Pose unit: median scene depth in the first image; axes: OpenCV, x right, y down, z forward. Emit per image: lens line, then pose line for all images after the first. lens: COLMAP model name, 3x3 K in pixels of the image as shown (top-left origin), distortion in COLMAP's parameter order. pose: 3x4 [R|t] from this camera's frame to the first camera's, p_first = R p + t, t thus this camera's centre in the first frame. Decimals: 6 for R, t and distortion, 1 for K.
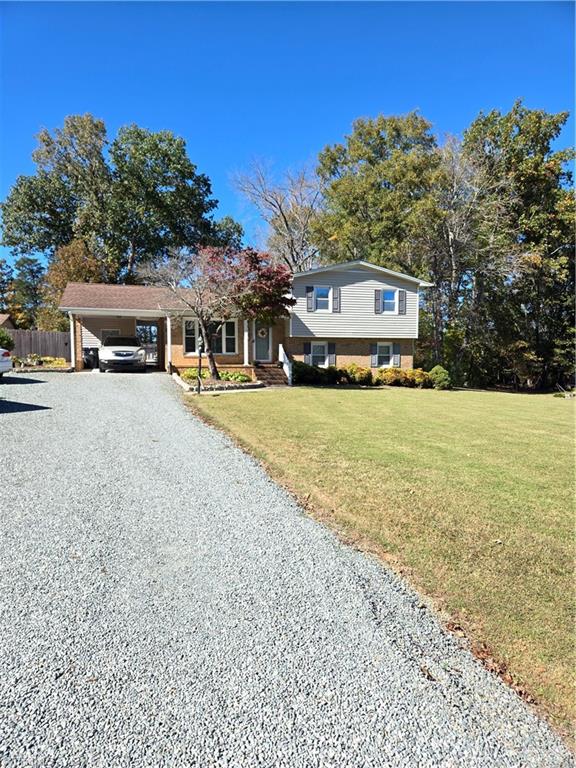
lens RADIAL K [[526.6, 0, 288.0], [0, 526.6, 384.0], [0, 0, 1]] dist [0.041463, -0.001985]
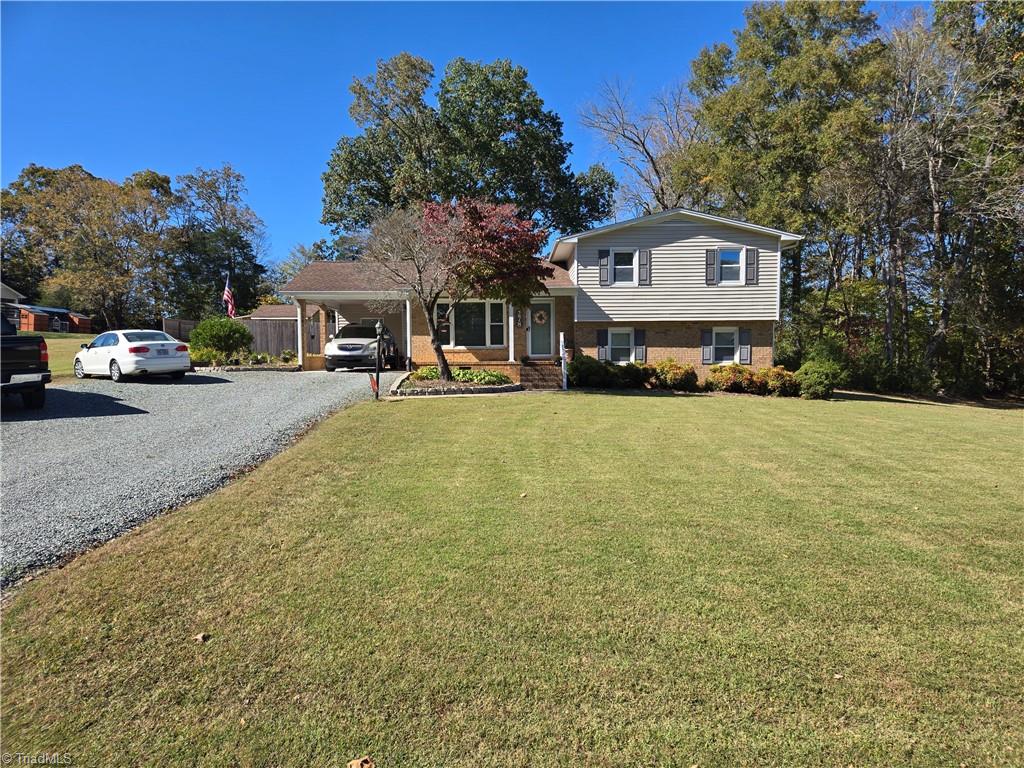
lens RADIAL K [[702.1, 0, 512.0], [0, 702.1, 384.0], [0, 0, 1]] dist [0.041463, -0.001985]
pose [[0.955334, 0.005446, -0.295479, 0.196230], [-0.008187, 0.999934, -0.008038, 0.002890], [0.295416, 0.010098, 0.955315, 0.064472]]
